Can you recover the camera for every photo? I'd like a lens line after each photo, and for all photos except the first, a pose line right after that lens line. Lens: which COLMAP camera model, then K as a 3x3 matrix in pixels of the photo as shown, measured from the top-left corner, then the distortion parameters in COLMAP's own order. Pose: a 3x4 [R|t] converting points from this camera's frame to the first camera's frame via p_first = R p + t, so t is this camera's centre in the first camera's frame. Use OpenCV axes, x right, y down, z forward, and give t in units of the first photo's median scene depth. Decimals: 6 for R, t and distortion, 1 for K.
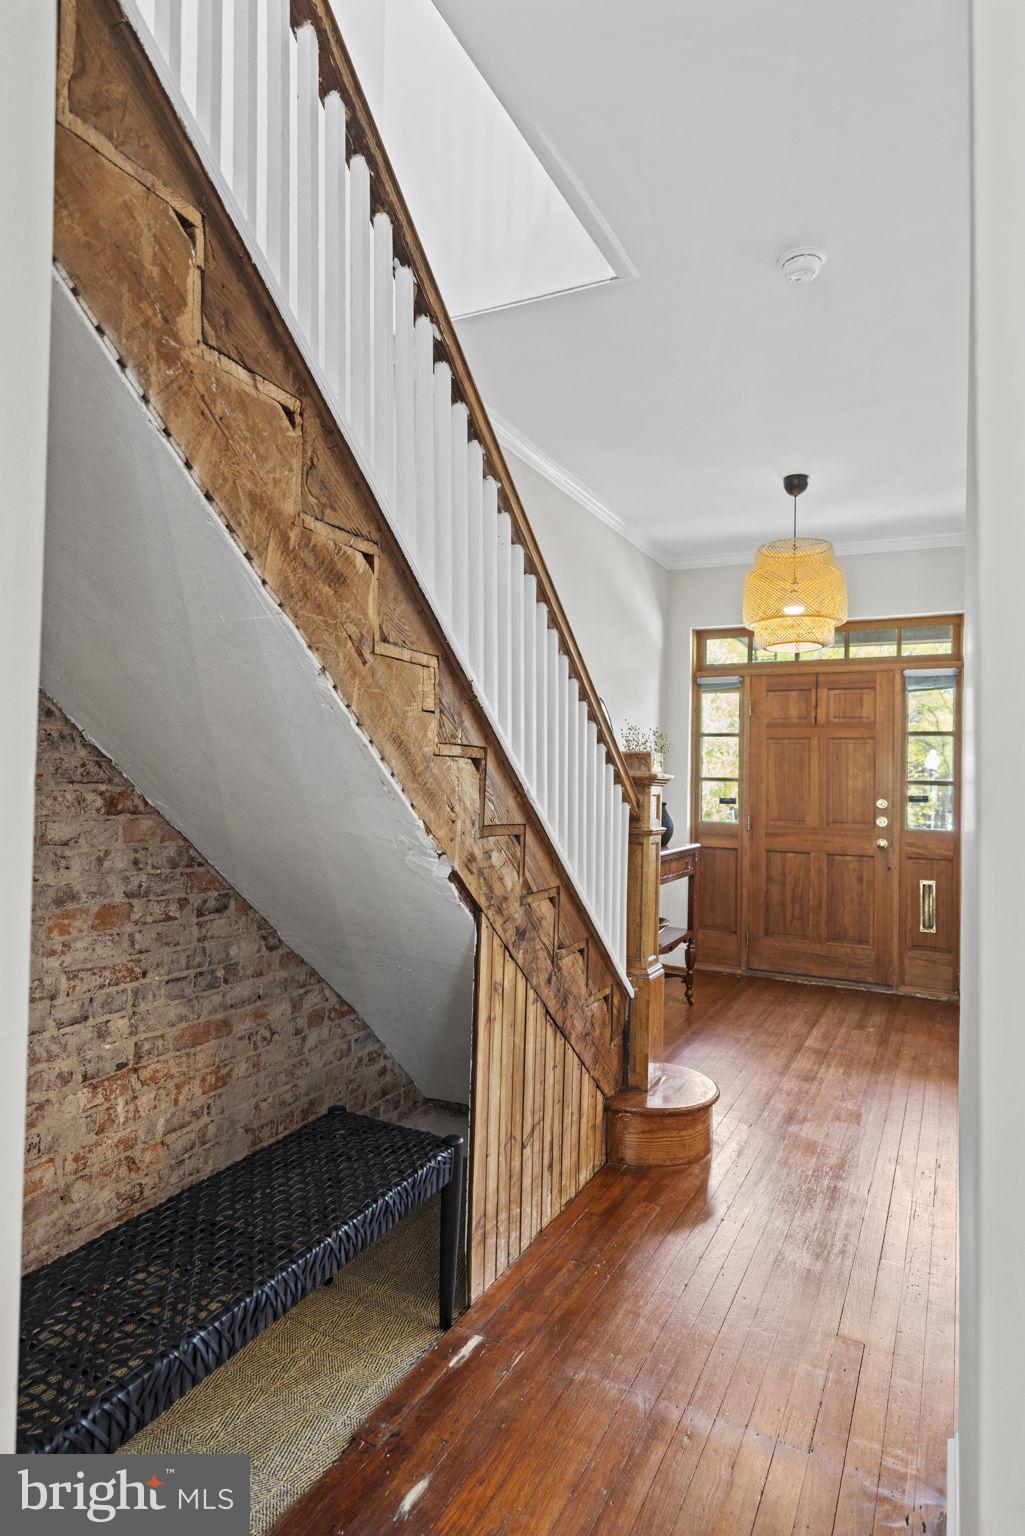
lens RADIAL K [[651.4, 0, 512.5], [0, 651.4, 768.0], [0, 0, 1]] dist [-0.000822, 0.000177]
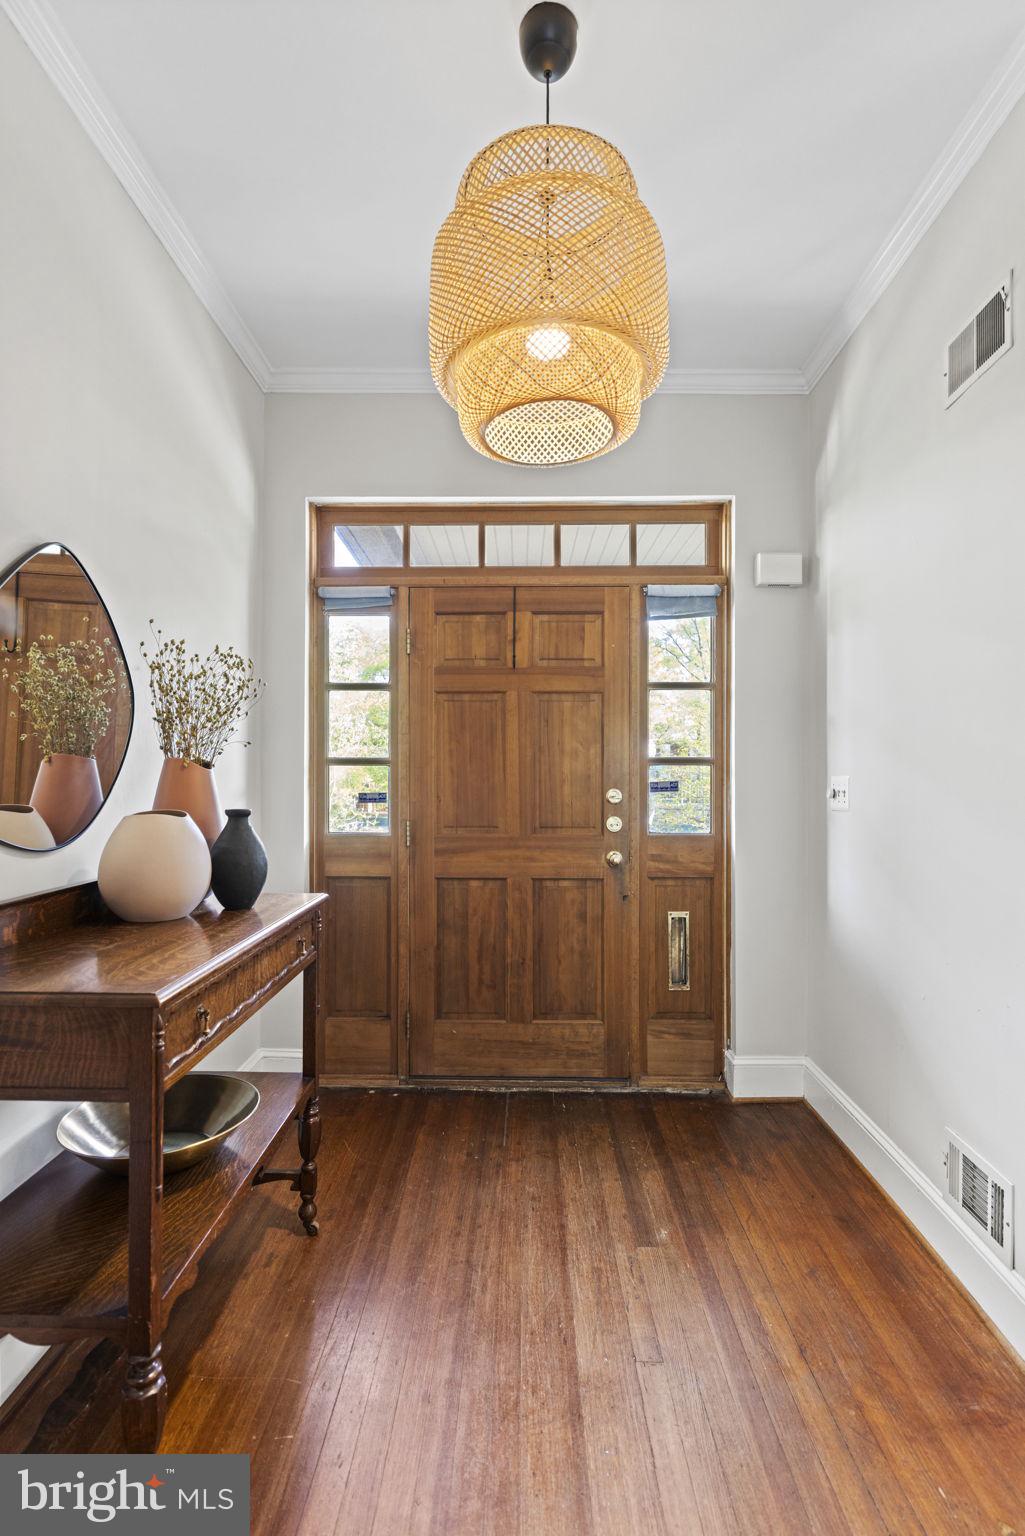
lens RADIAL K [[651.4, 0, 512.5], [0, 651.4, 768.0], [0, 0, 1]] dist [-0.000822, 0.000177]
pose [[0.844917, -0.016169, 0.534653, 0.137368], [0.005960, 0.999766, 0.020816, 0.013461], [-0.534864, -0.014401, 0.844815, 0.489332]]
